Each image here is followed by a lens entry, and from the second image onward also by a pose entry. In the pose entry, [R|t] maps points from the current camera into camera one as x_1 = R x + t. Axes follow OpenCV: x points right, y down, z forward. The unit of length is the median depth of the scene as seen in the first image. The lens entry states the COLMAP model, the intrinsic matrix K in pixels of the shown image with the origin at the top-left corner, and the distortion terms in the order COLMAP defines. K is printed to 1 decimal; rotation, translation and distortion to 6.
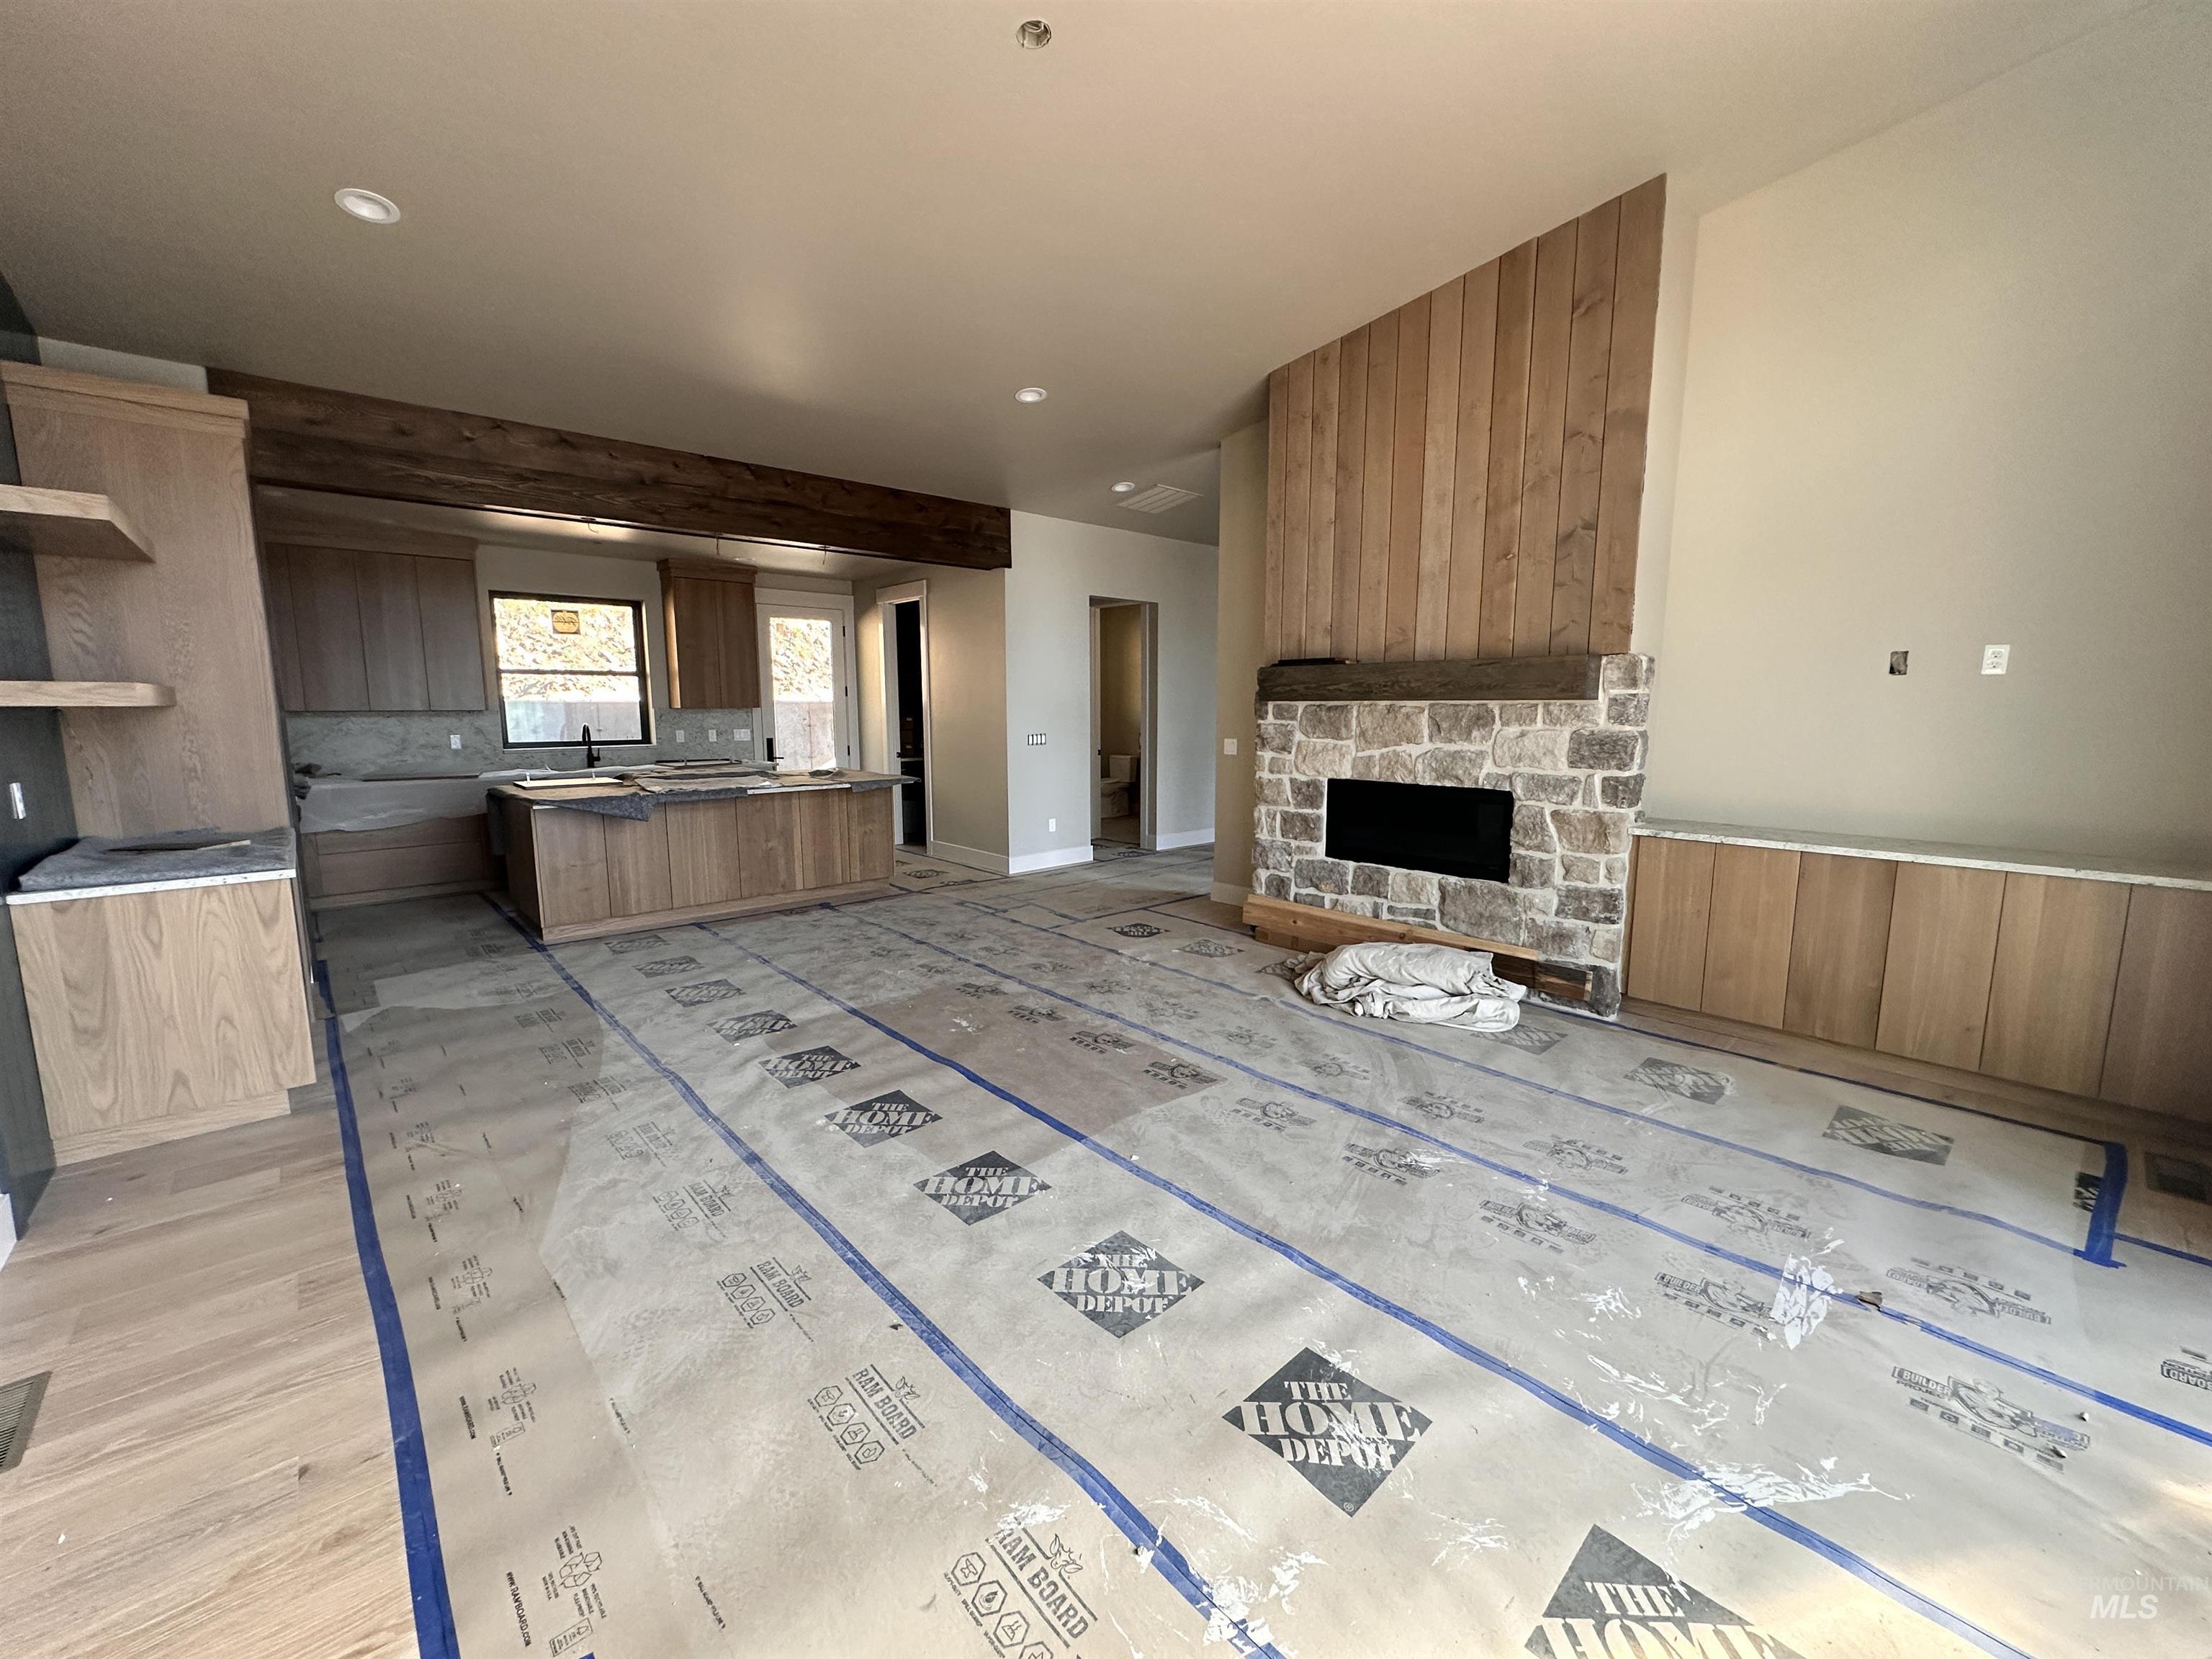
lens RADIAL K [[879.8, 0, 1102.3], [0, 879.8, 822.7], [0, 0, 1]] dist [-0.001586, 0.000000]
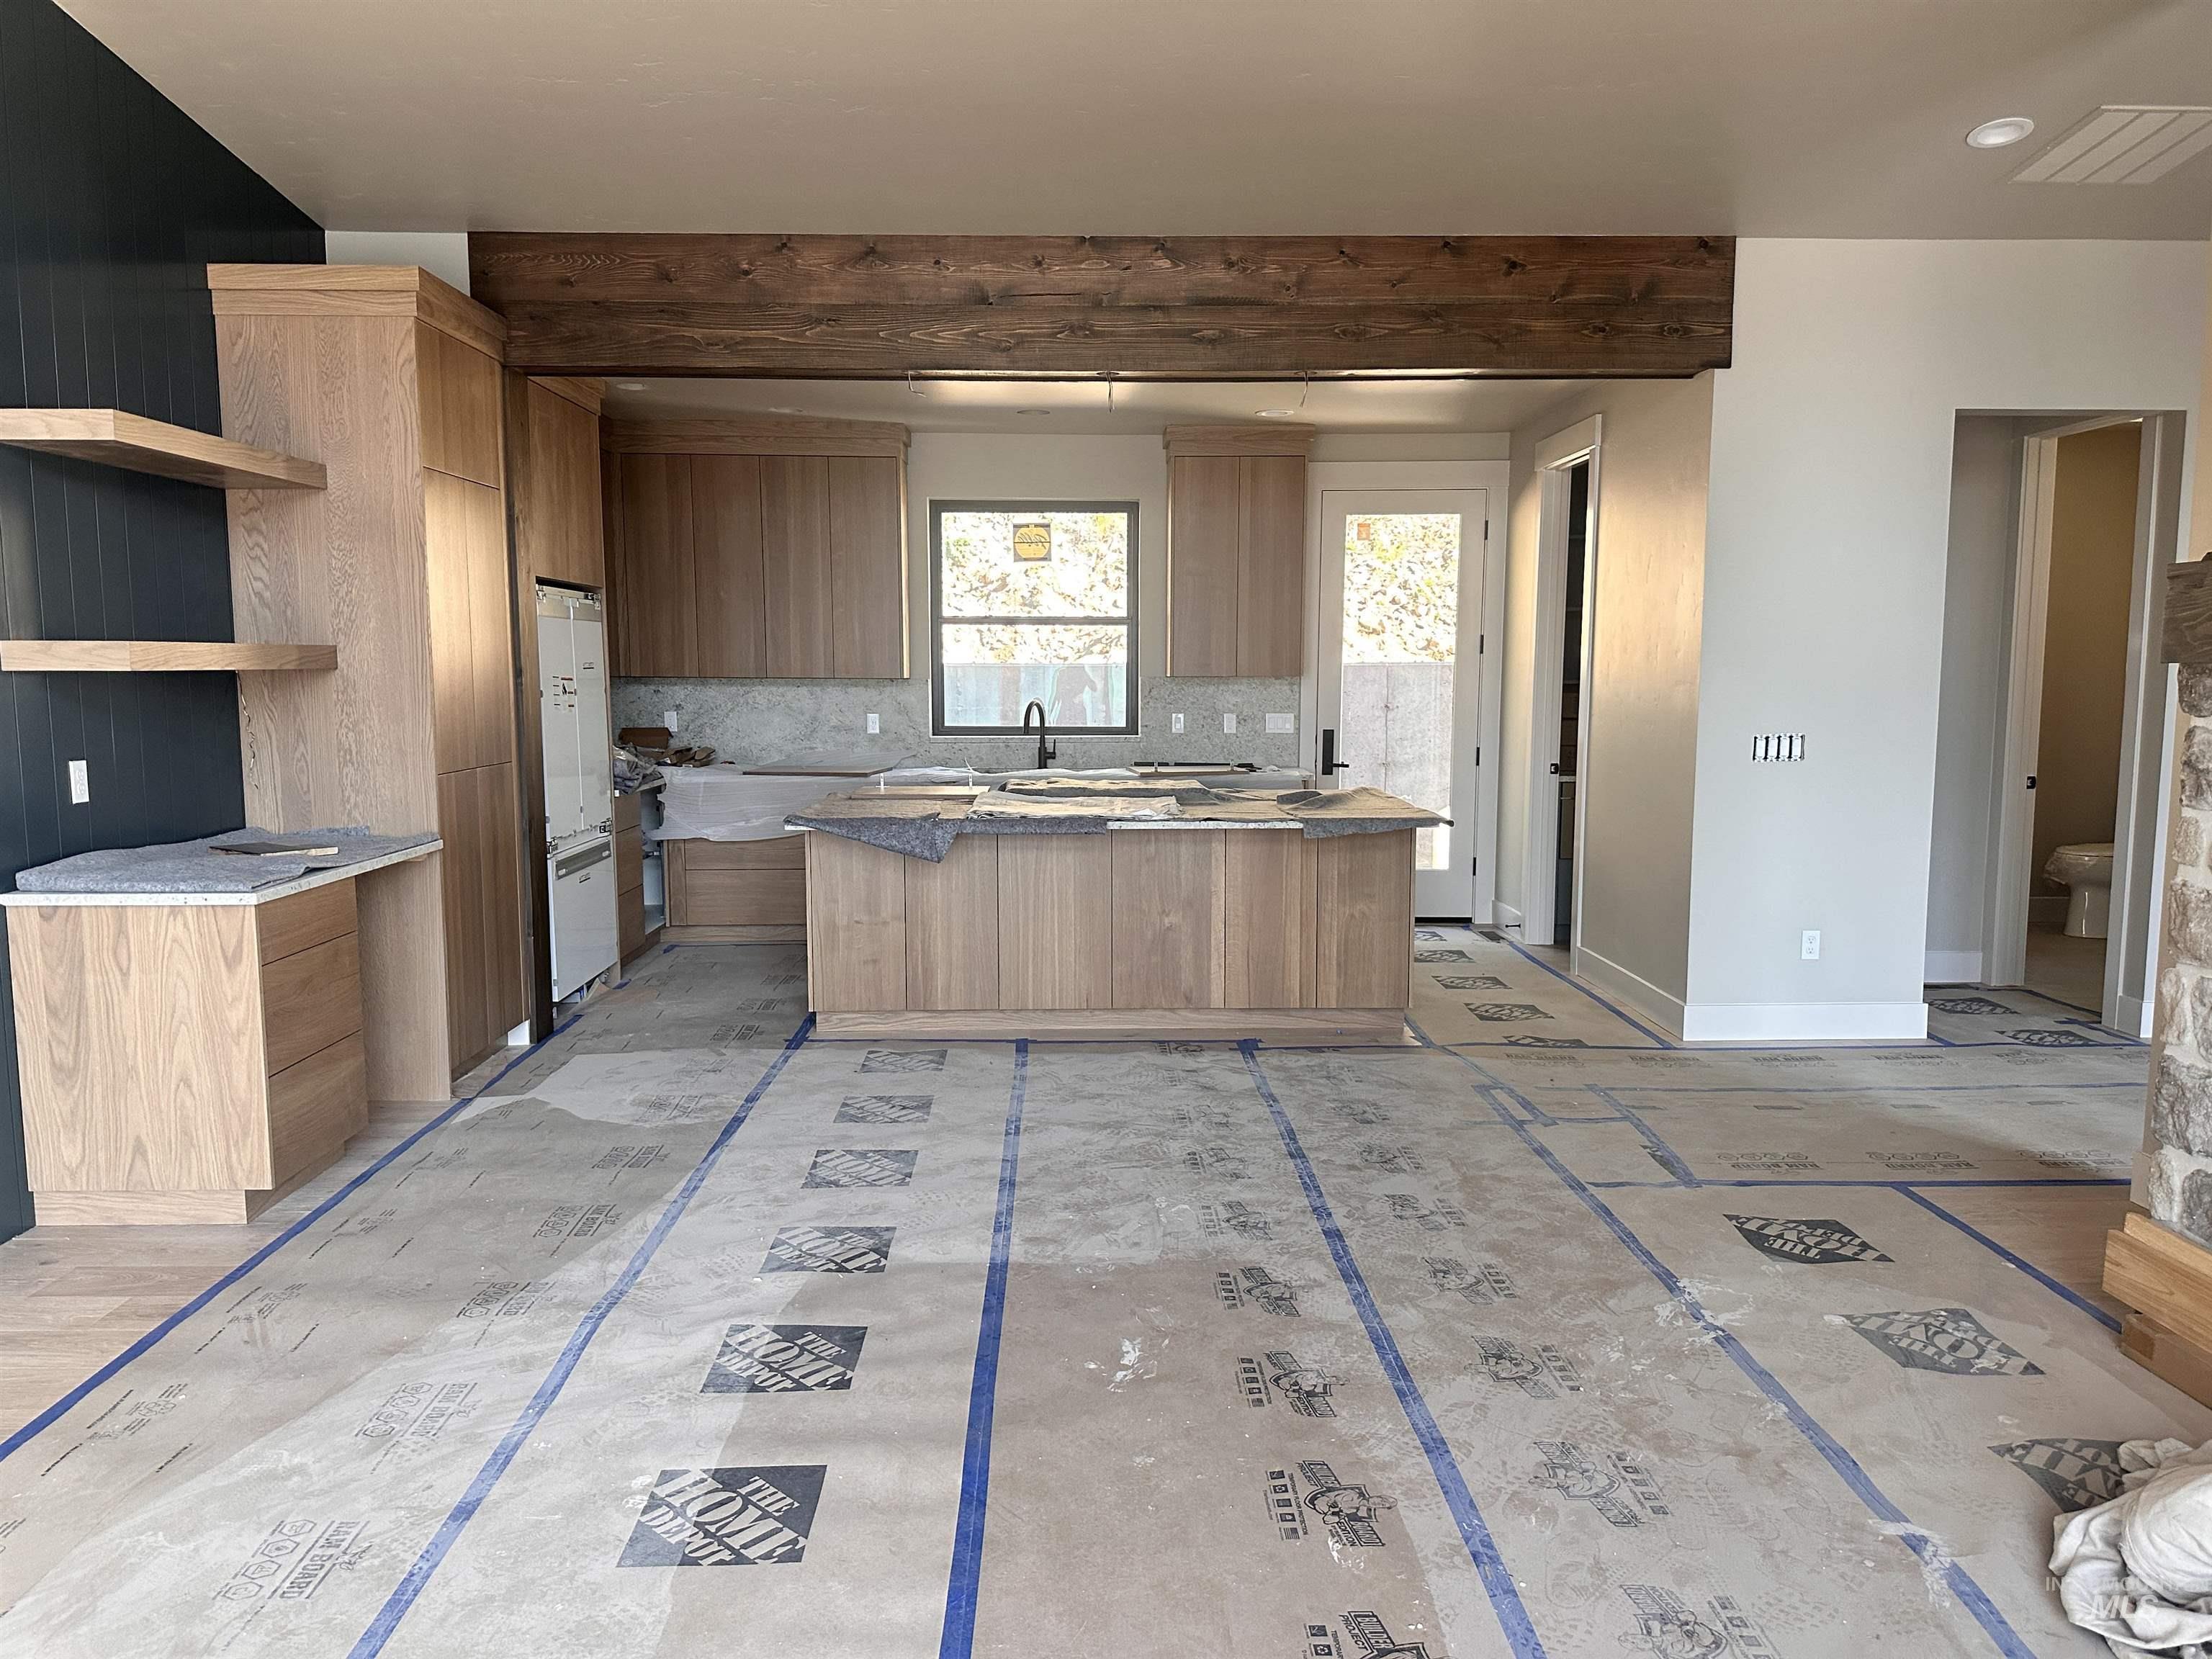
lens RADIAL K [[1533.2, 0, 1107.2], [0, 1533.2, 842.8], [0, 0, 1]] dist [0.098626, -0.142009]
pose [[0.756754, 0.074780, -0.649409, 0.287613], [-0.088178, 0.996033, 0.011941, -0.042503], [0.647725, 0.048227, 0.760346, 0.299215]]
